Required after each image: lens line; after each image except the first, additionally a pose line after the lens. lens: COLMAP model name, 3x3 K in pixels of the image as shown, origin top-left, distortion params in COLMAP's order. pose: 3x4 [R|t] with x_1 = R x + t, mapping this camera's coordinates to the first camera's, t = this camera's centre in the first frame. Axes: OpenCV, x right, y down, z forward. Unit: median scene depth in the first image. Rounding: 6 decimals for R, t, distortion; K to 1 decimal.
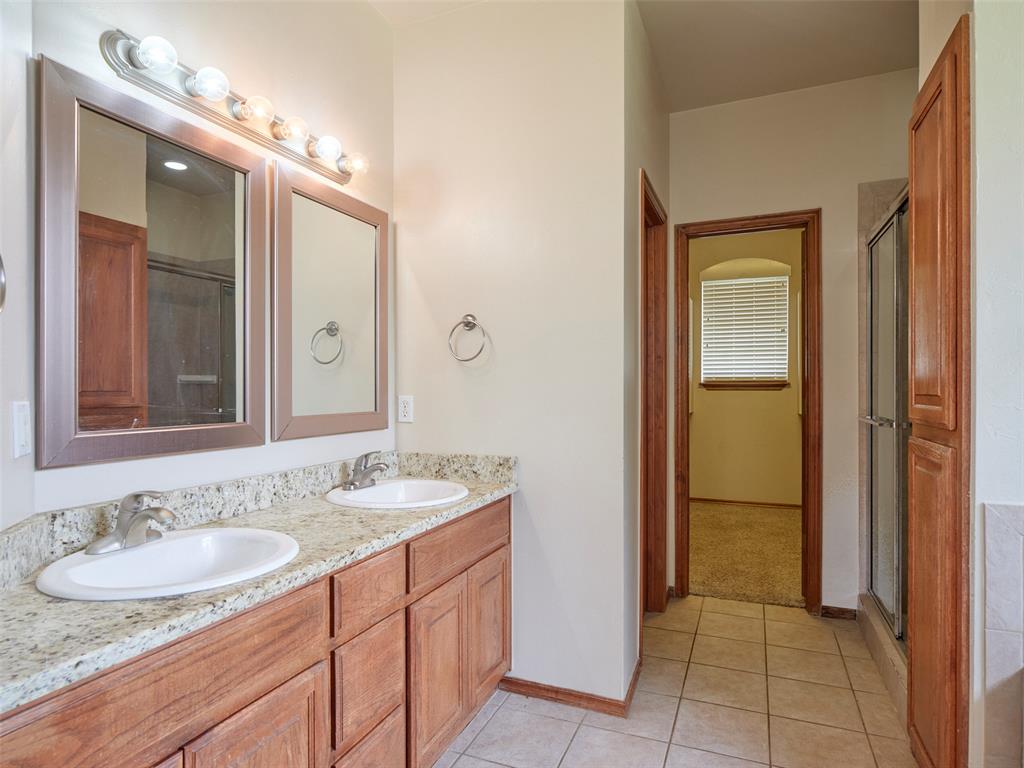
lens RADIAL K [[582.5, 0, 512.0], [0, 582.5, 384.0], [0, 0, 1]] dist [-0.003159, -0.000267]
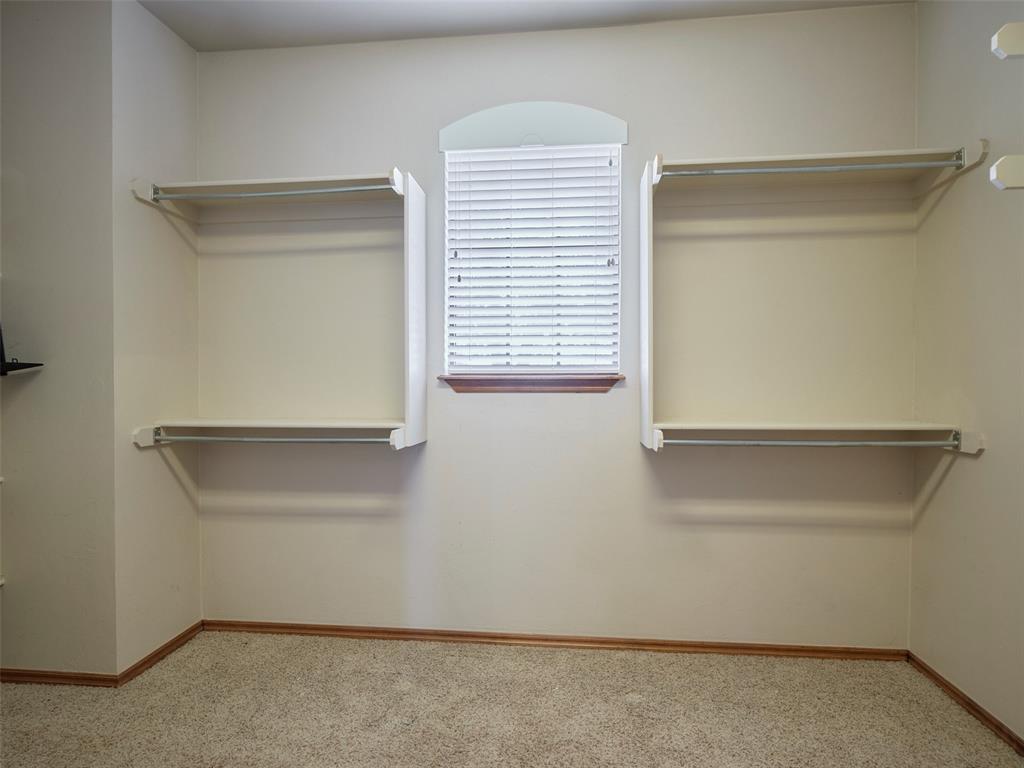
lens RADIAL K [[560.2, 0, 507.0], [0, 560.2, 381.0], [0, 0, 1]] dist [-0.000930, -0.000319]
pose [[0.957902, 0.001039, 0.287092, 0.473524], [-0.005271, 0.999889, 0.013969, -0.007866], [-0.287046, -0.014894, 0.957801, 1.087935]]
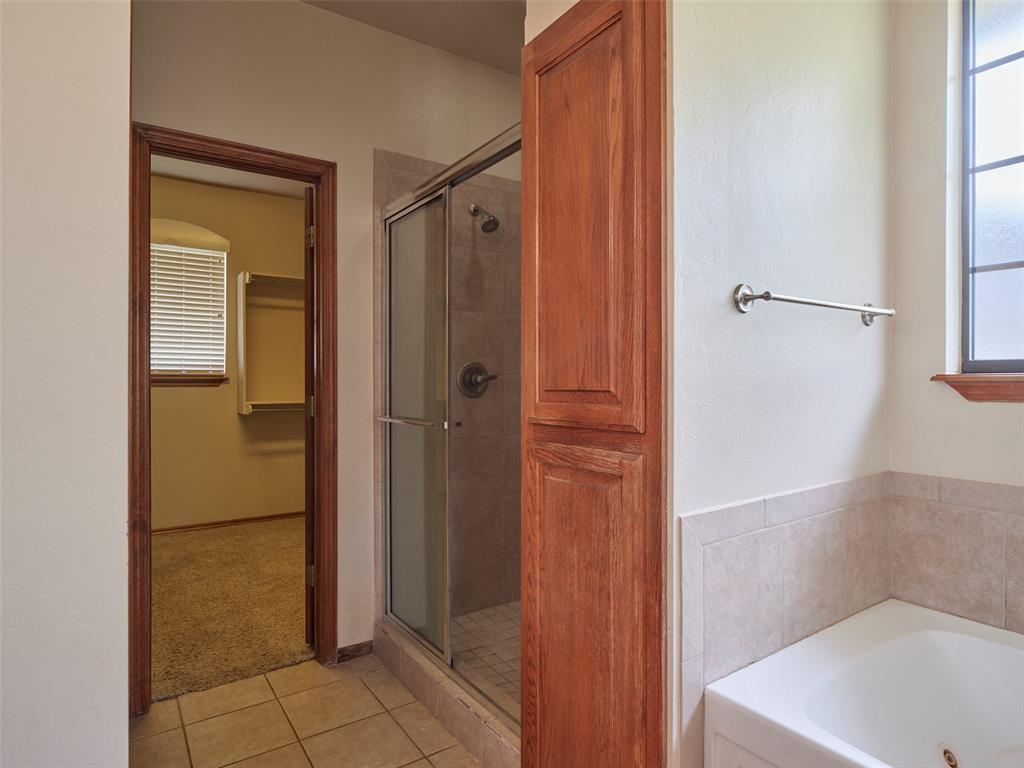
lens RADIAL K [[582.5, 0, 512.0], [0, 582.5, 384.0], [0, 0, 1]] dist [-0.003159, -0.000267]
pose [[0.546032, 0.000440, 0.837764, -0.018190], [-0.005555, 0.999980, 0.003095, 0.003963], [-0.837746, -0.006344, 0.546023, 0.337518]]
